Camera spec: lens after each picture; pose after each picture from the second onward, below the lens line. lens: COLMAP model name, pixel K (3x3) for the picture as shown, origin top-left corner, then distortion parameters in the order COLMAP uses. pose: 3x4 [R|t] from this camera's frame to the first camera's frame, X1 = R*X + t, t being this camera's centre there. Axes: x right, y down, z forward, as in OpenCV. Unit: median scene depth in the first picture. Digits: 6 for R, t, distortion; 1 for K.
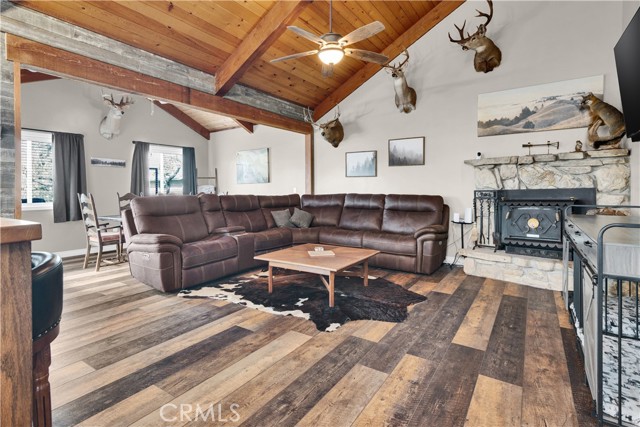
lens RADIAL K [[320.4, 0, 324.6], [0, 320.4, 194.4], [0, 0, 1]] dist [0.013168, 0.000039]
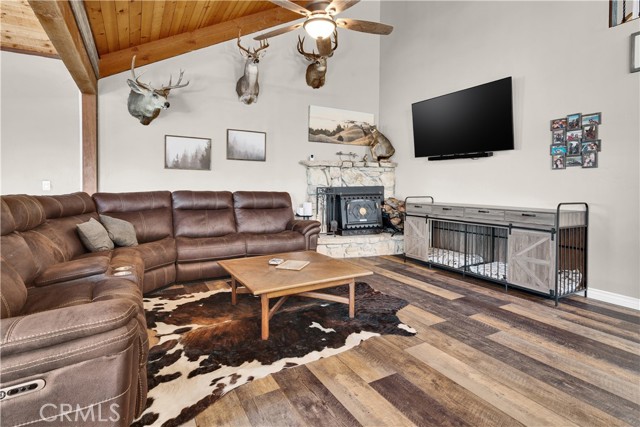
lens RADIAL K [[320.4, 0, 310.6], [0, 320.4, 187.7], [0, 0, 1]] dist [0.013168, 0.000039]
pose [[0.458549, 0.005568, 0.888652, -0.592769], [0.008985, 0.999900, -0.010902, 0.001716], [-0.888624, 0.012984, 0.458453, 0.502177]]
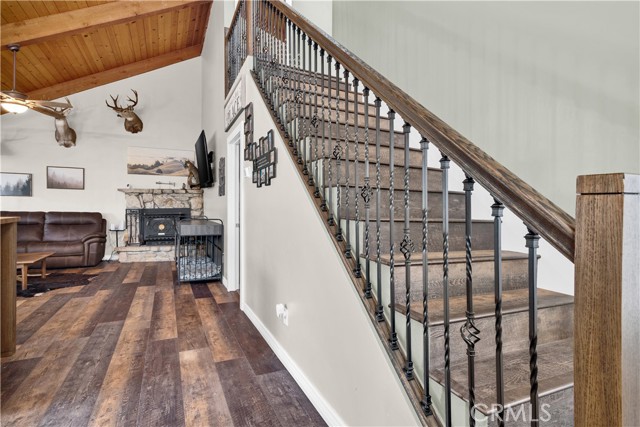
lens RADIAL K [[320.4, 0, 324.5], [0, 320.4, 210.5], [0, 0, 1]] dist [0.013168, 0.000039]
pose [[0.512172, 0.006481, 0.858859, -0.381126], [0.008679, 0.999881, -0.012721, 0.023594], [-0.858839, 0.013970, 0.512055, -0.623868]]
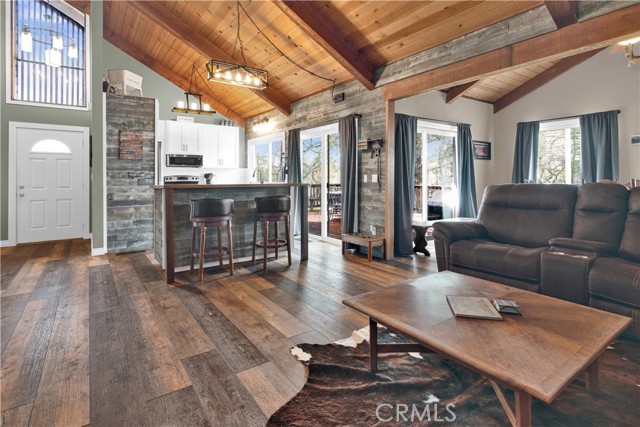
lens RADIAL K [[320.4, 0, 308.5], [0, 320.4, 164.1], [0, 0, 1]] dist [0.013168, 0.000039]
pose [[-0.384157, -0.031036, -0.922746, 0.462097], [-0.013040, 0.999518, -0.028189, -0.013283], [0.923176, 0.001203, -0.384376, 0.814284]]
